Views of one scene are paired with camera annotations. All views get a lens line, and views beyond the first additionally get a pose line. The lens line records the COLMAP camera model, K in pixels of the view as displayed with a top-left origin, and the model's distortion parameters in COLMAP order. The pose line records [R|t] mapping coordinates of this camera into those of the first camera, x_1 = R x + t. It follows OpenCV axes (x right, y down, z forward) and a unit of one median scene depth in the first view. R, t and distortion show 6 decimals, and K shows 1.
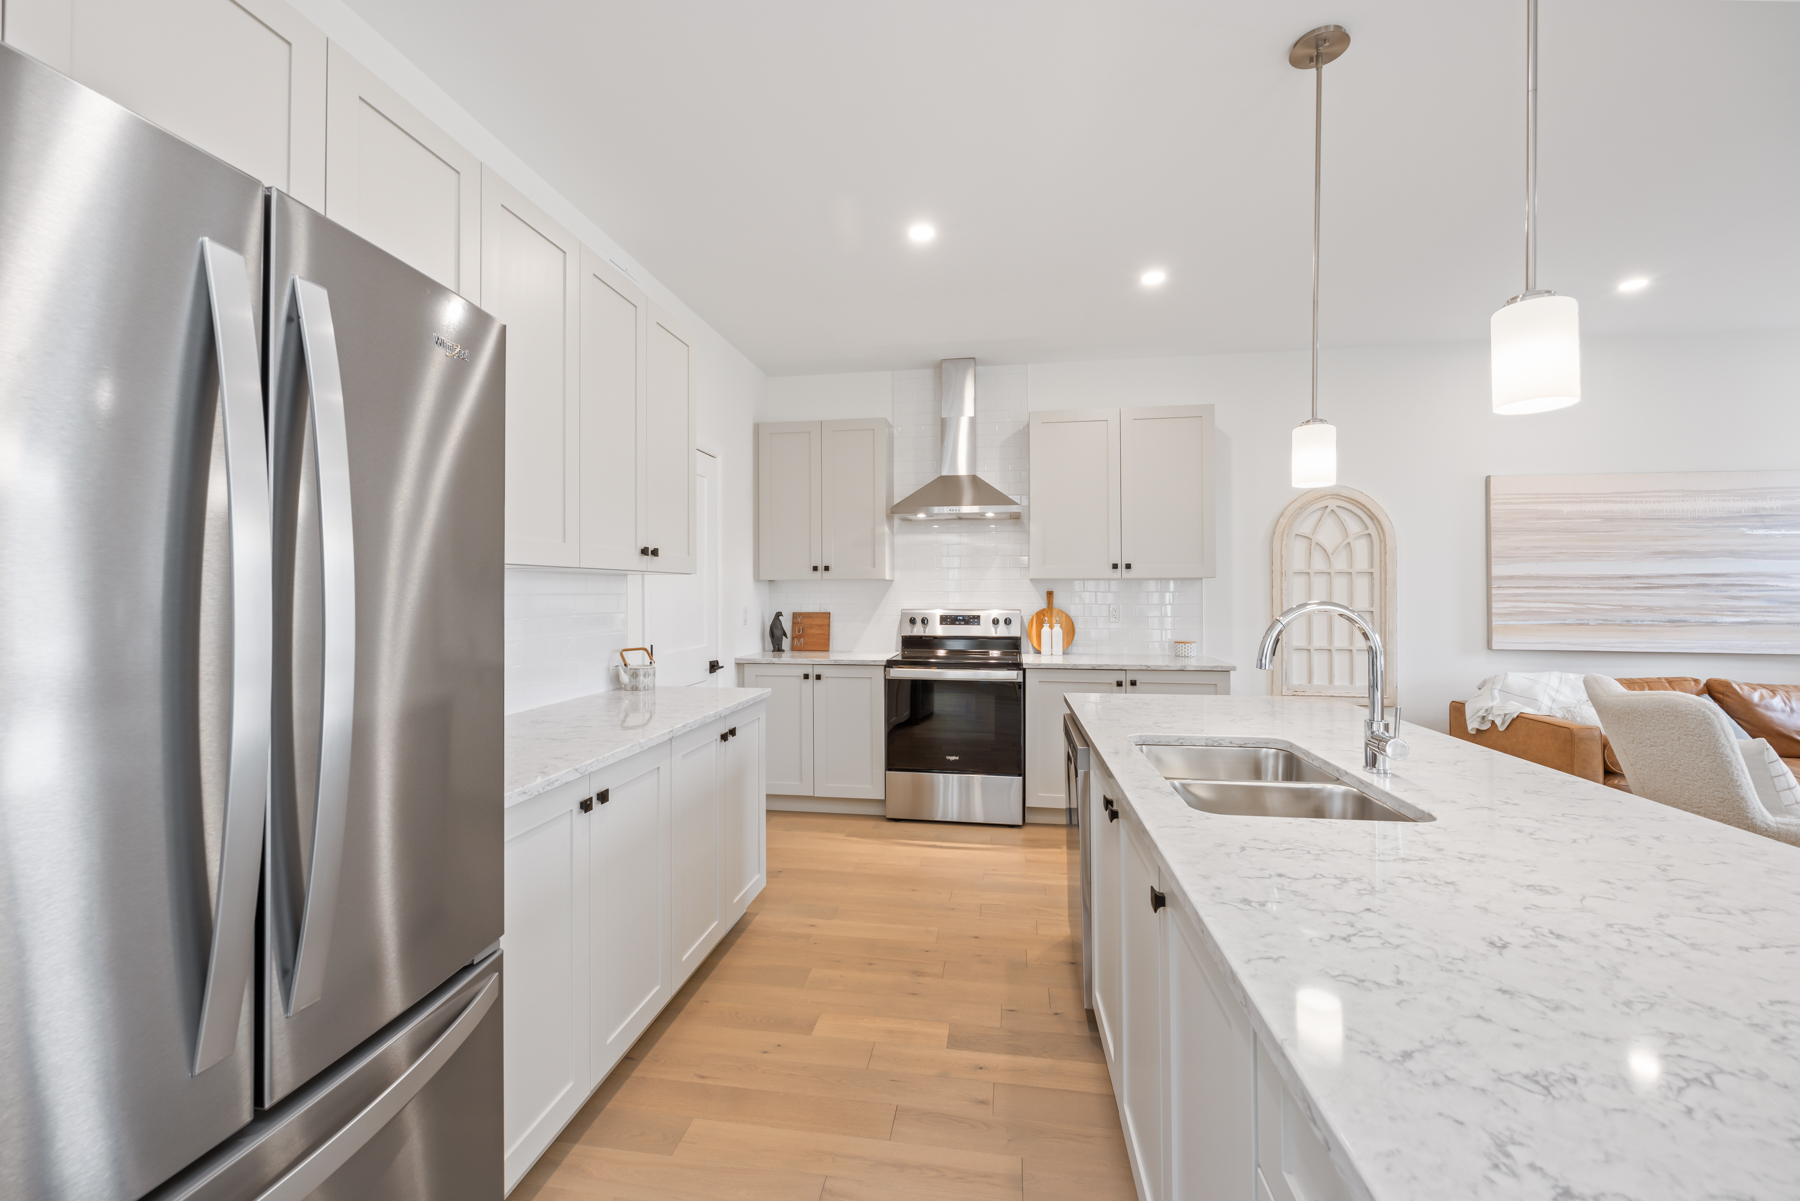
lens RADIAL K [[713.7, 0, 890.2], [0, 713.7, 580.7], [0, 0, 1]] dist [-0.005168, -0.000299]
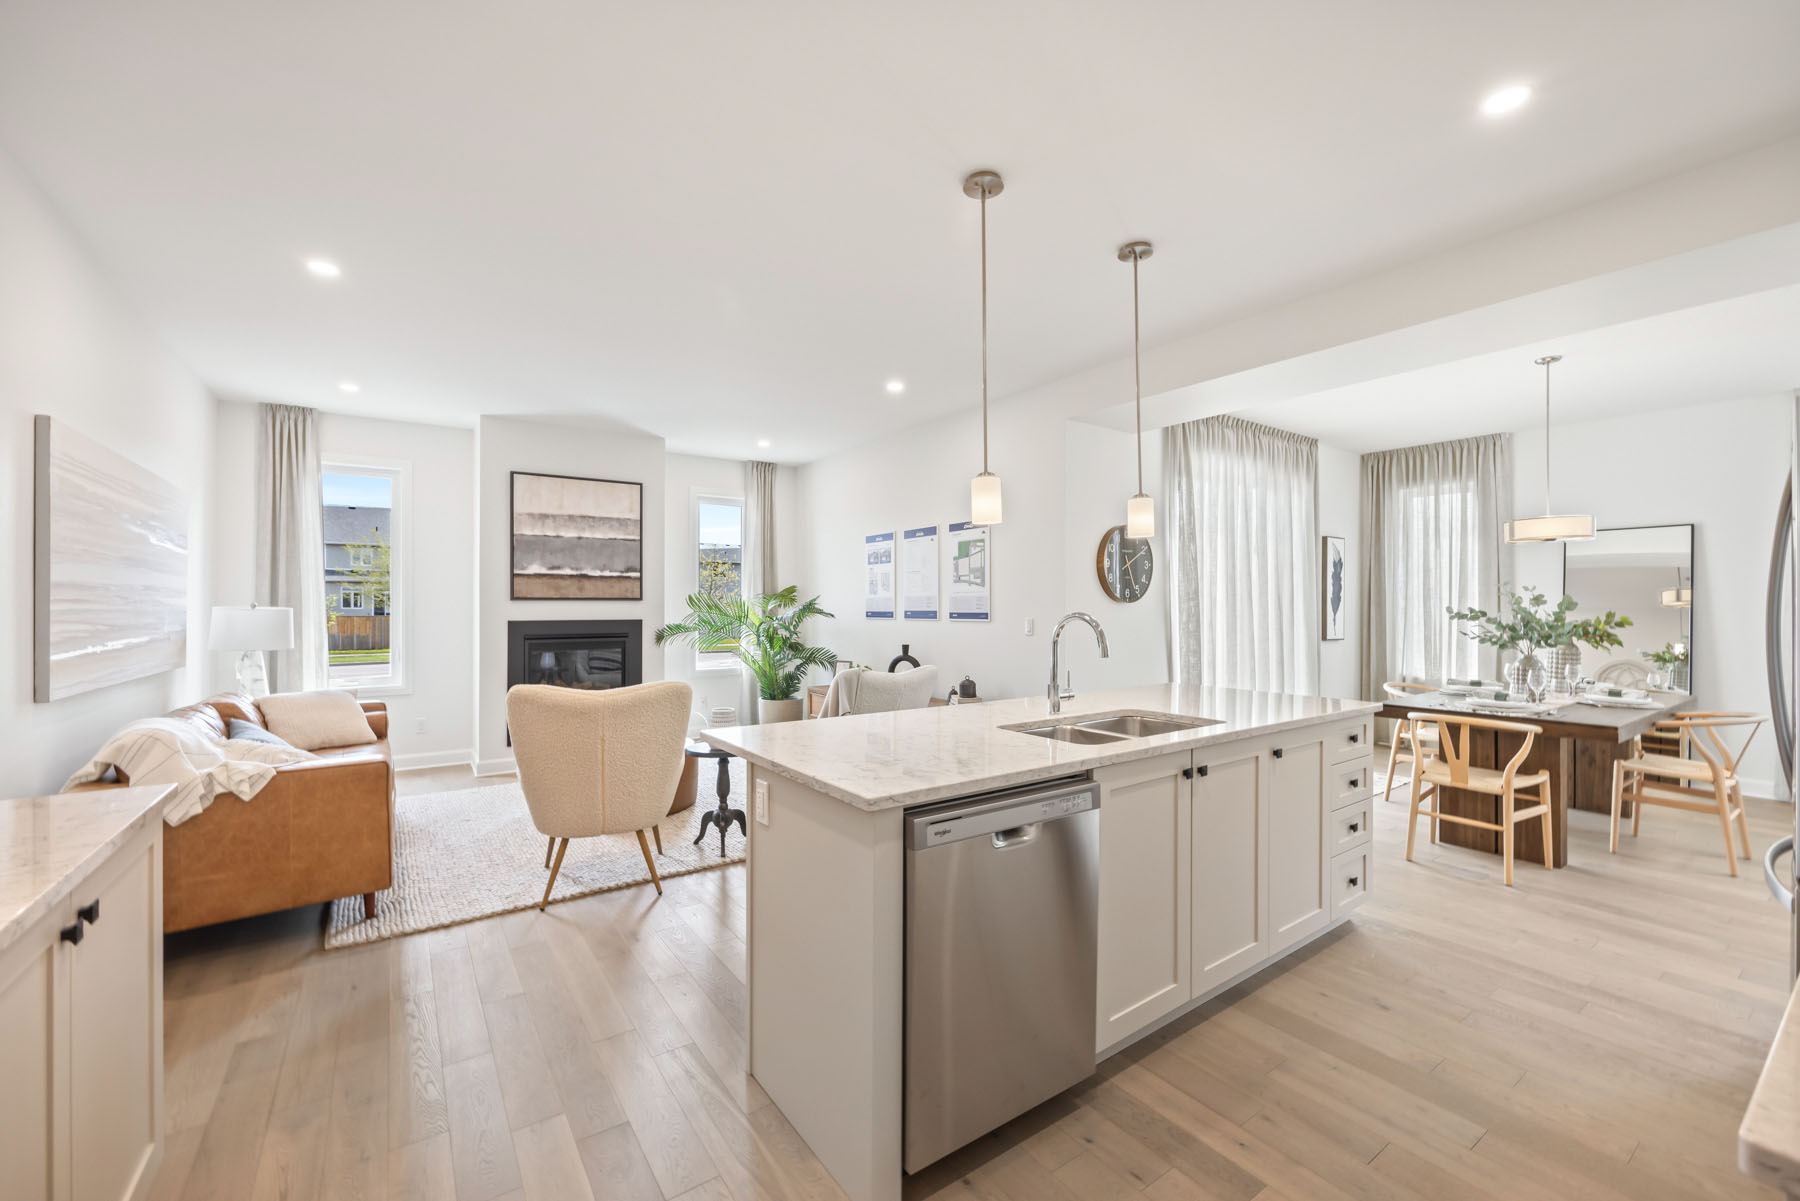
lens RADIAL K [[713.7, 0, 895.5], [0, 713.7, 601.9], [0, 0, 1]] dist [-0.005168, -0.000299]
pose [[-0.691327, 0.001528, 0.722541, -0.087012], [-0.011409, 0.999850, -0.013030, 0.009423], [-0.722452, -0.017251, -0.691206, 0.782395]]
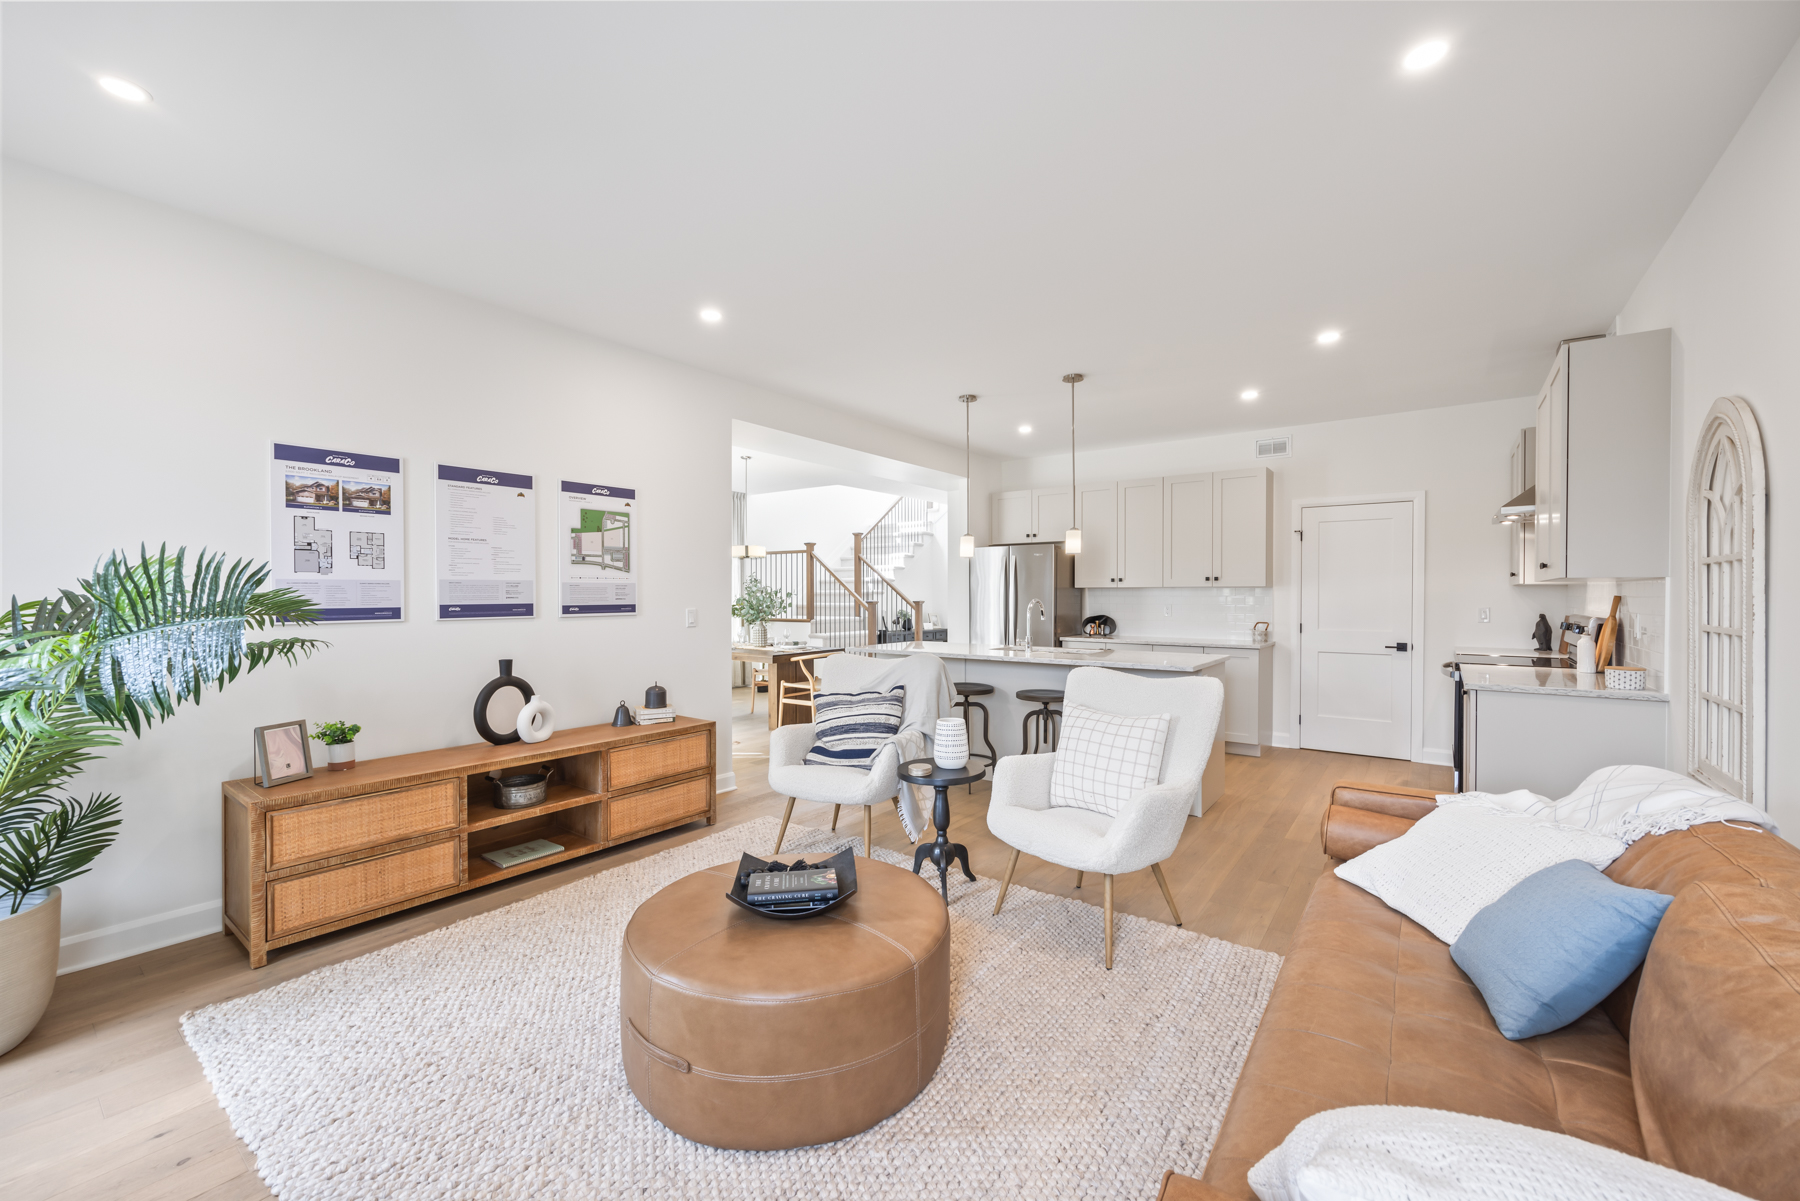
lens RADIAL K [[713.7, 0, 899.4], [0, 713.7, 599.8], [0, 0, 1]] dist [-0.005168, -0.000299]
pose [[-0.469807, 0.006122, -0.882748, 1.274975], [0.013641, 0.999907, -0.000325, 0.009276], [0.882664, -0.012194, -0.469847, 0.635887]]
